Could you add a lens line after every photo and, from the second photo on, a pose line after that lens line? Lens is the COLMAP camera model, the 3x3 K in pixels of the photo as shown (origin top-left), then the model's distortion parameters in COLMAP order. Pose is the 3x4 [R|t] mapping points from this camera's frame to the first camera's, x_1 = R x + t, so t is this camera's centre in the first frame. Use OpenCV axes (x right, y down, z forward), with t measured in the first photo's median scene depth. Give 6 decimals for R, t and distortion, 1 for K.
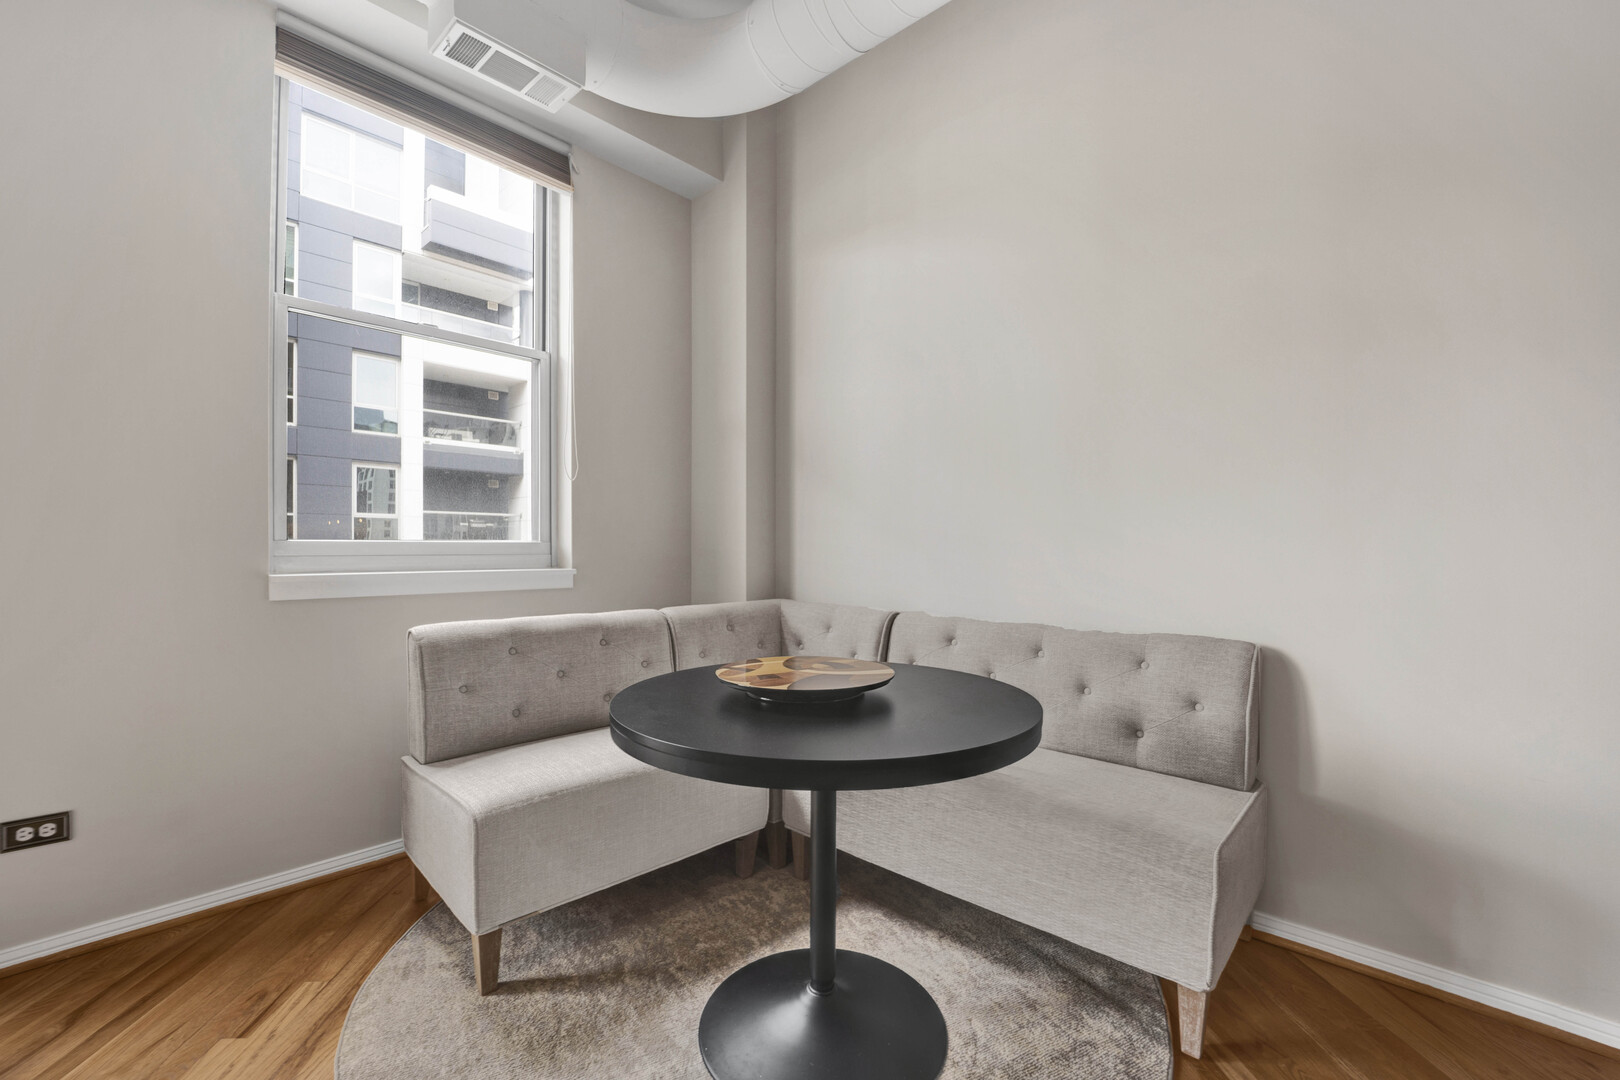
lens RADIAL K [[667.4, 0, 797.9], [0, 667.4, 553.2], [0, 0, 1]] dist [-0.023826, 0.000144]
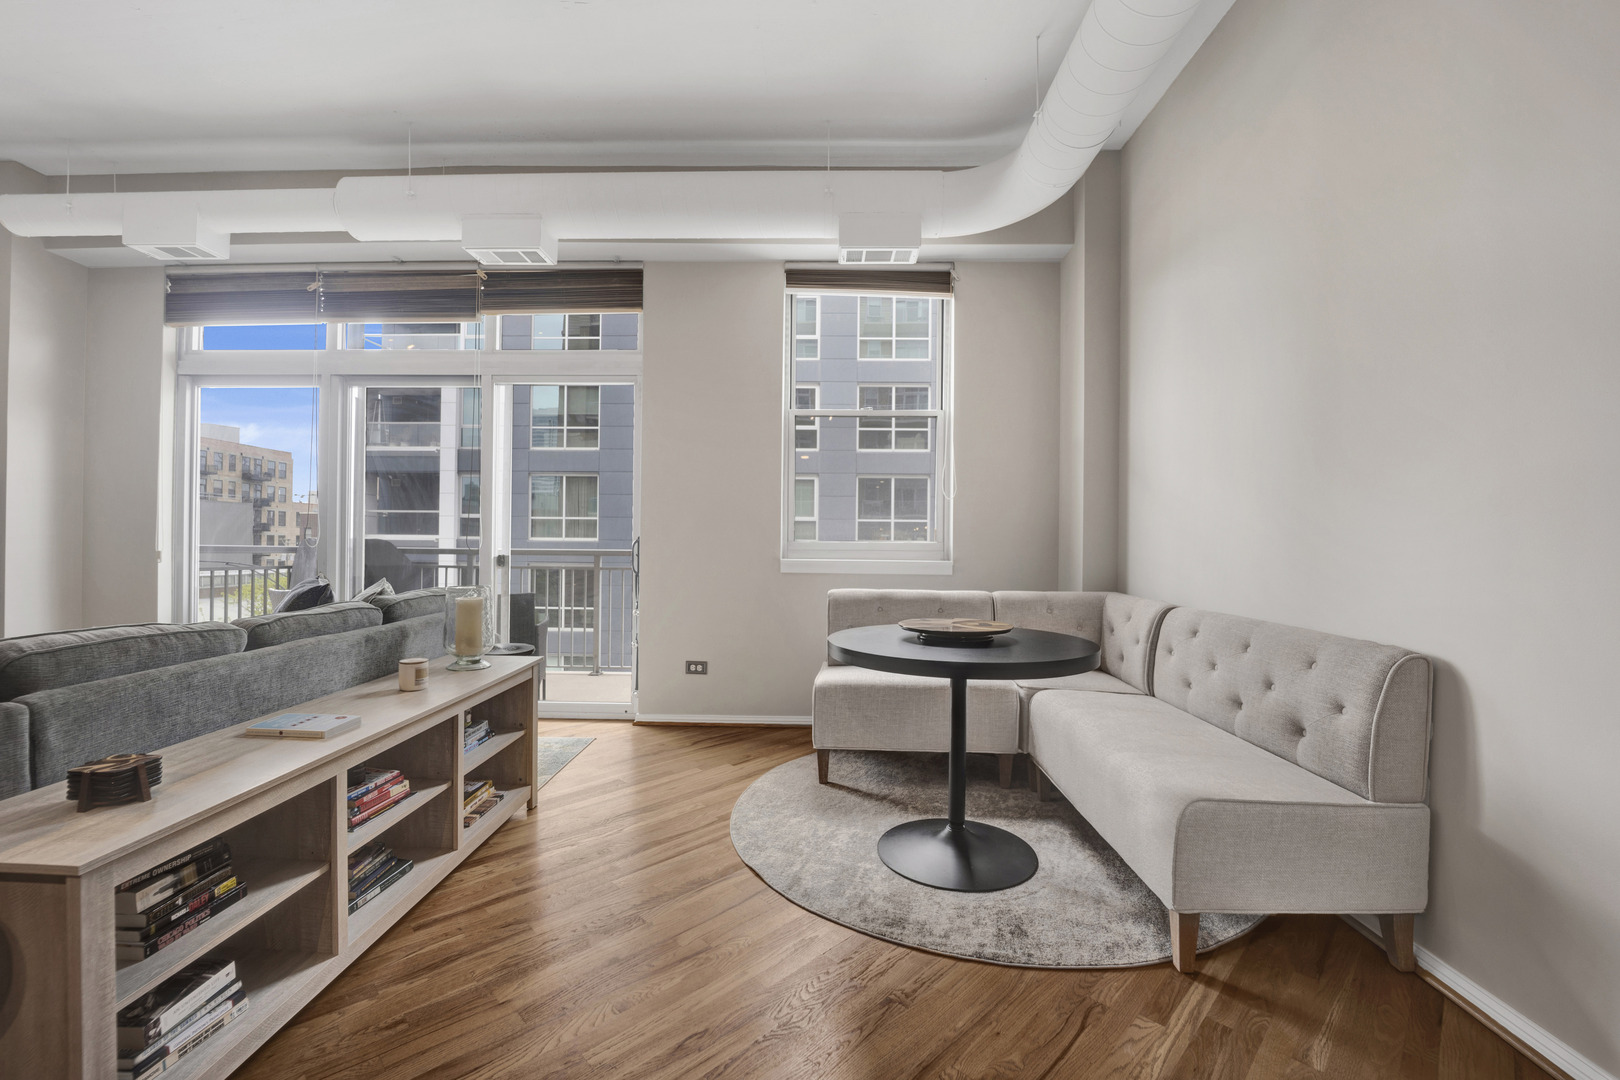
lens RADIAL K [[667.4, 0, 809.6], [0, 667.4, 545.8], [0, 0, 1]] dist [-0.023826, 0.000144]
pose [[0.655981, 0.006542, -0.754749, 0.667026], [-0.015841, 0.999861, -0.005102, 0.003526], [0.754611, 0.015303, 0.655994, -0.200624]]
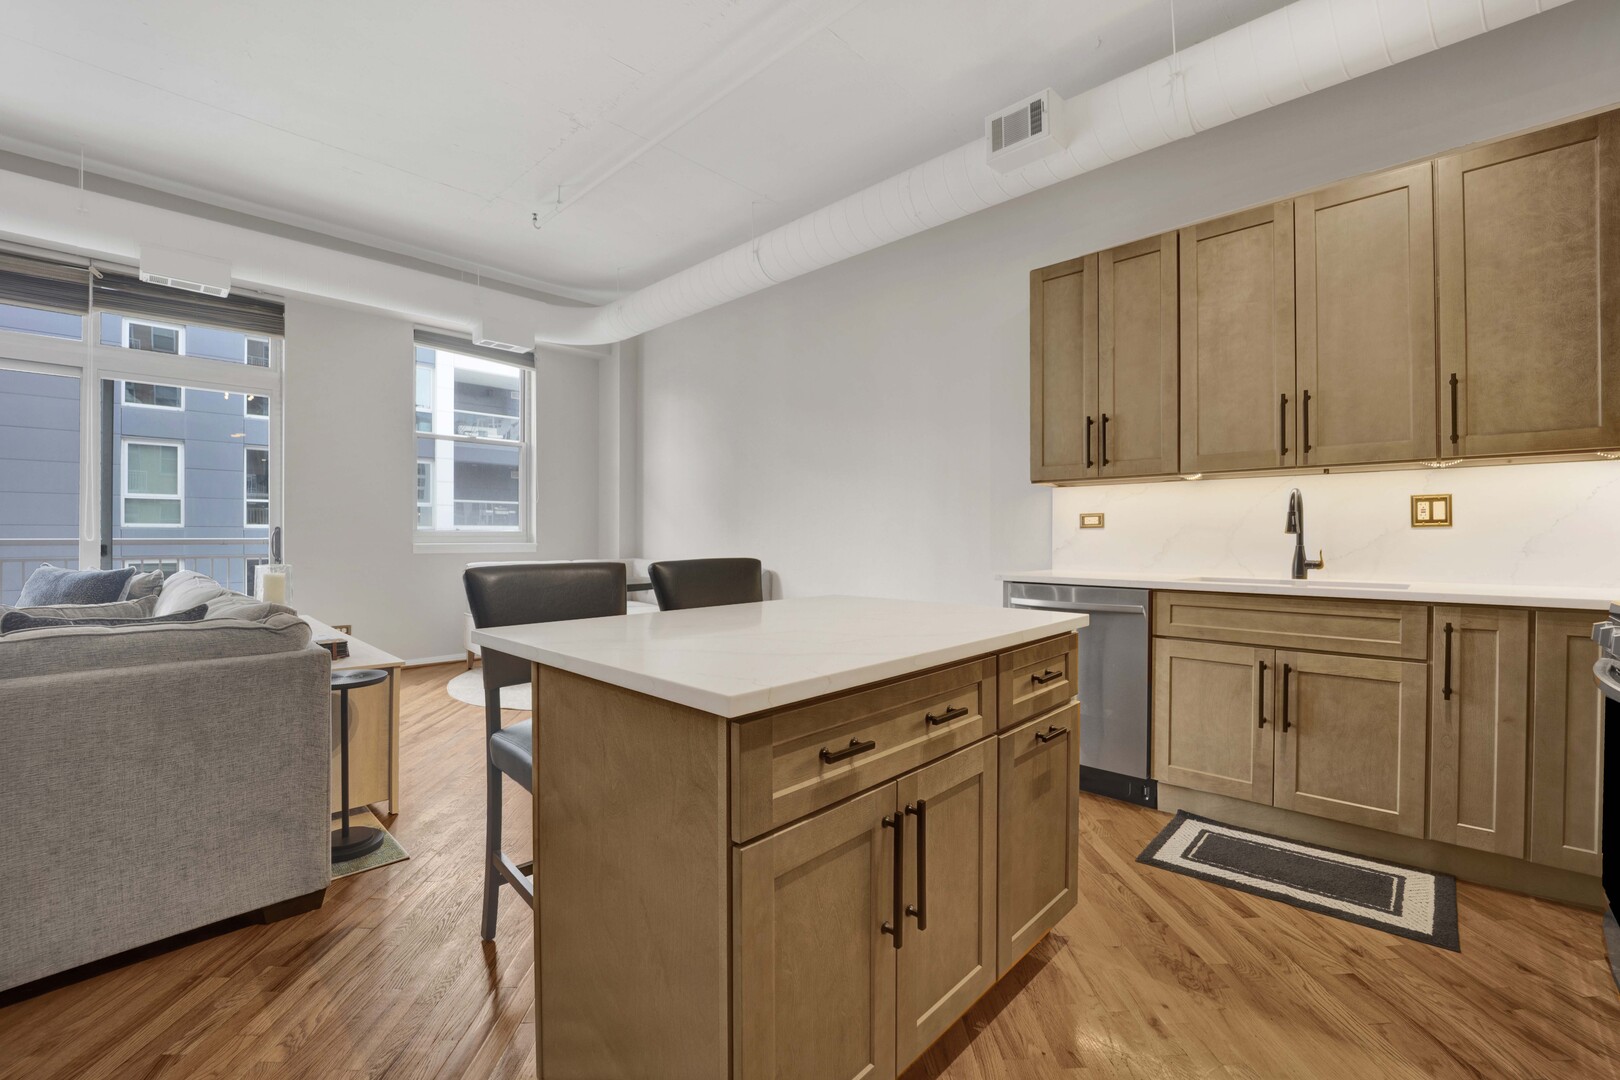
lens RADIAL K [[667.4, 0, 810.8], [0, 667.4, 538.8], [0, 0, 1]] dist [-0.023826, 0.000144]
pose [[0.999867, 0.002156, -0.016154, 0.753437], [-0.002122, 0.999995, 0.002153, 0.005545], [0.016158, -0.002119, 0.999867, -1.472183]]
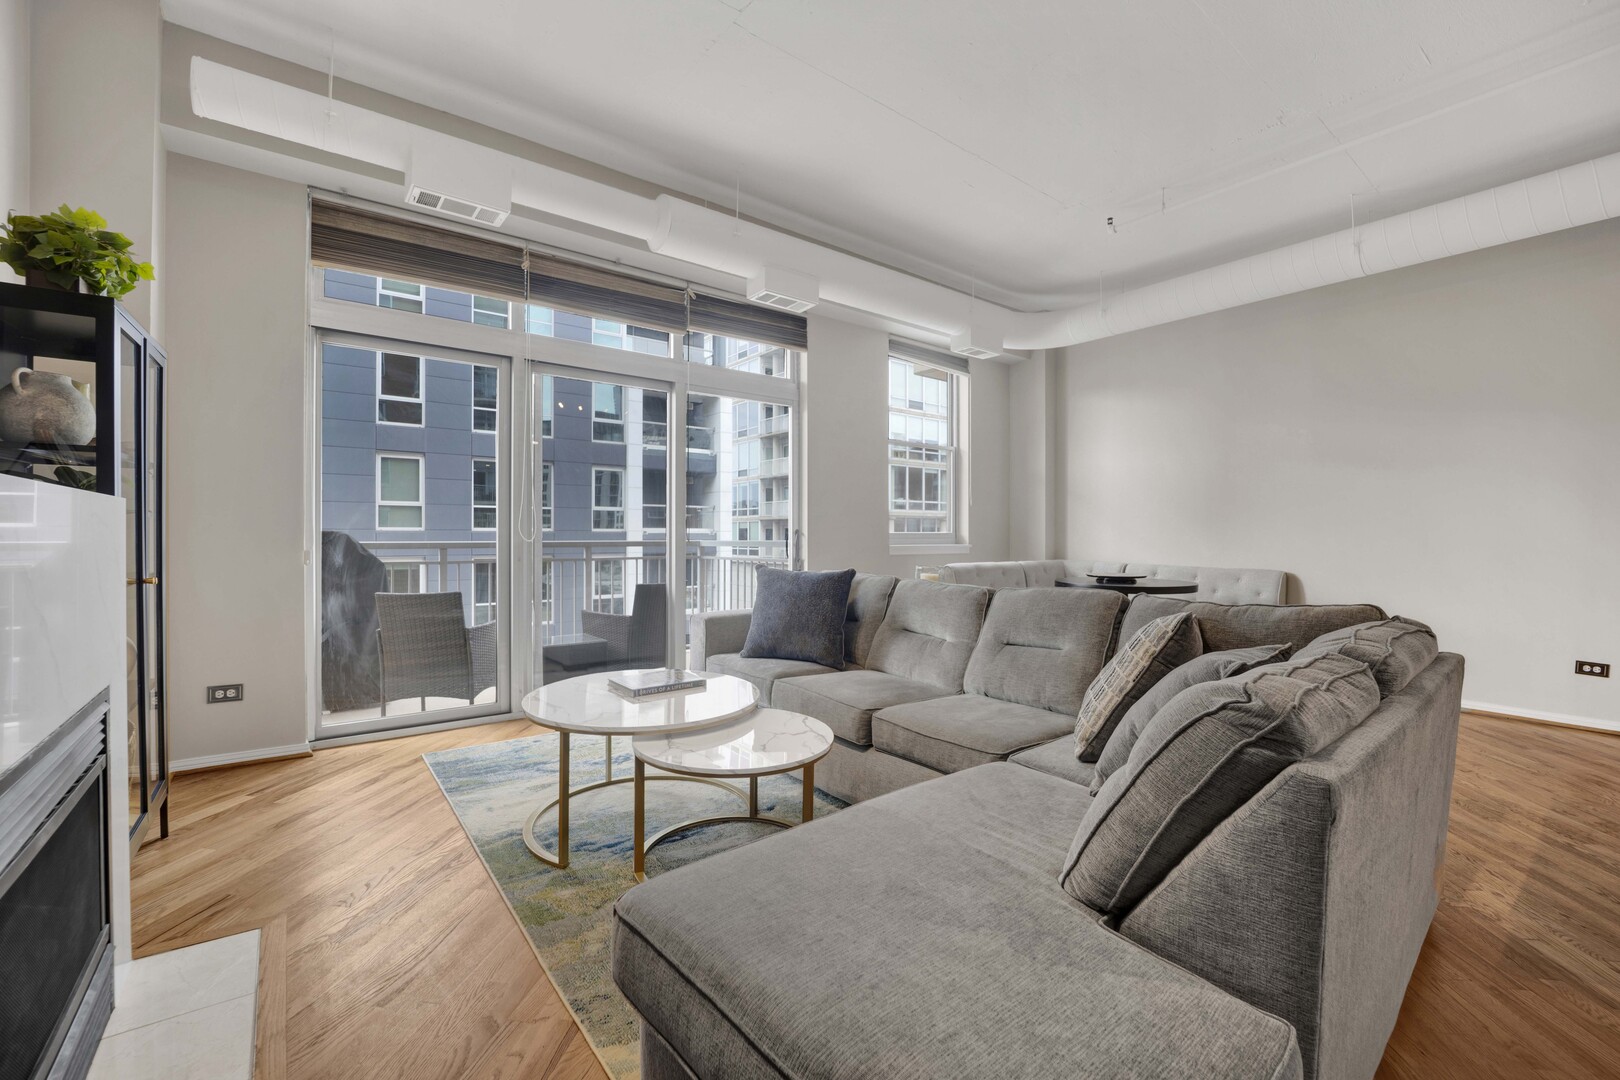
lens RADIAL K [[667.4, 0, 795.1], [0, 667.4, 532.9], [0, 0, 1]] dist [-0.023826, 0.000144]
pose [[0.981437, 0.001699, -0.191775, -0.589028], [-0.003970, 0.999926, -0.011459, 0.014432], [0.191742, 0.012008, 0.981372, -1.607850]]
